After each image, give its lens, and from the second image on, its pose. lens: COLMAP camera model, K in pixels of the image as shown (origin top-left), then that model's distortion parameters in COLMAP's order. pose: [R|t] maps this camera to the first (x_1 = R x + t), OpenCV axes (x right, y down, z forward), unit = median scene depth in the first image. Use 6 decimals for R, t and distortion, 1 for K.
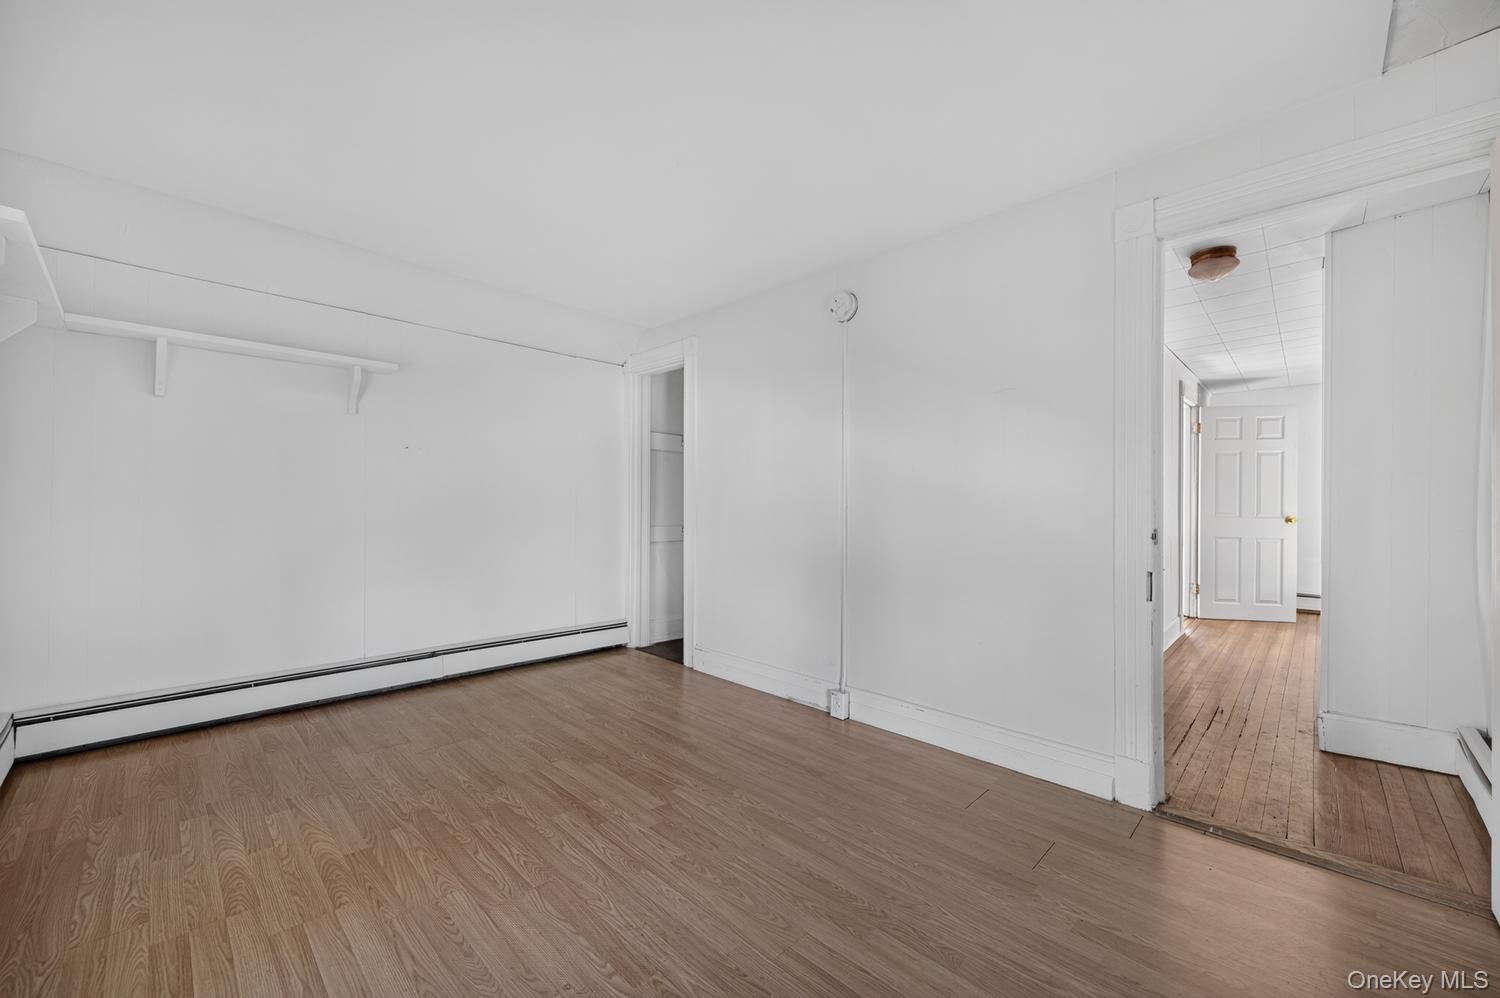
lens RADIAL K [[587.8, 0, 756.0], [0, 587.8, 501.3], [0, 0, 1]] dist [-0.000022, 0.000032]
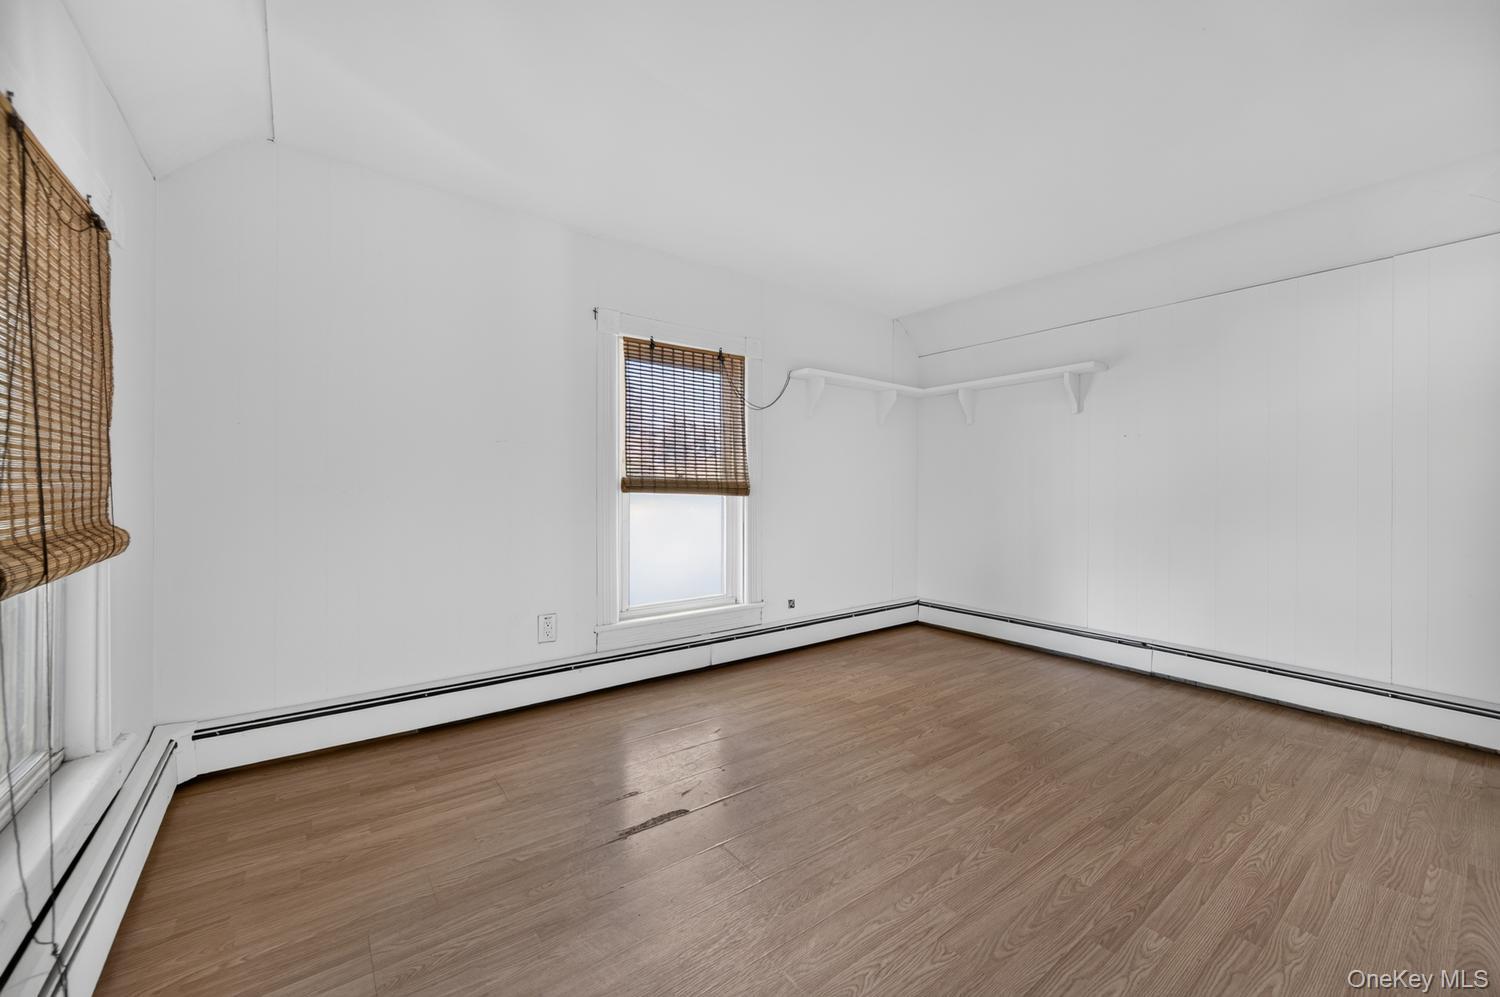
lens RADIAL K [[587.8, 0, 756.0], [0, 587.8, 500.8], [0, 0, 1]] dist [-0.000022, 0.000032]
pose [[-0.142936, 0.014514, -0.989626, 0.718247], [-0.001797, 0.999887, 0.014924, 0.008918], [0.989730, 0.003912, -0.142894, 0.709864]]
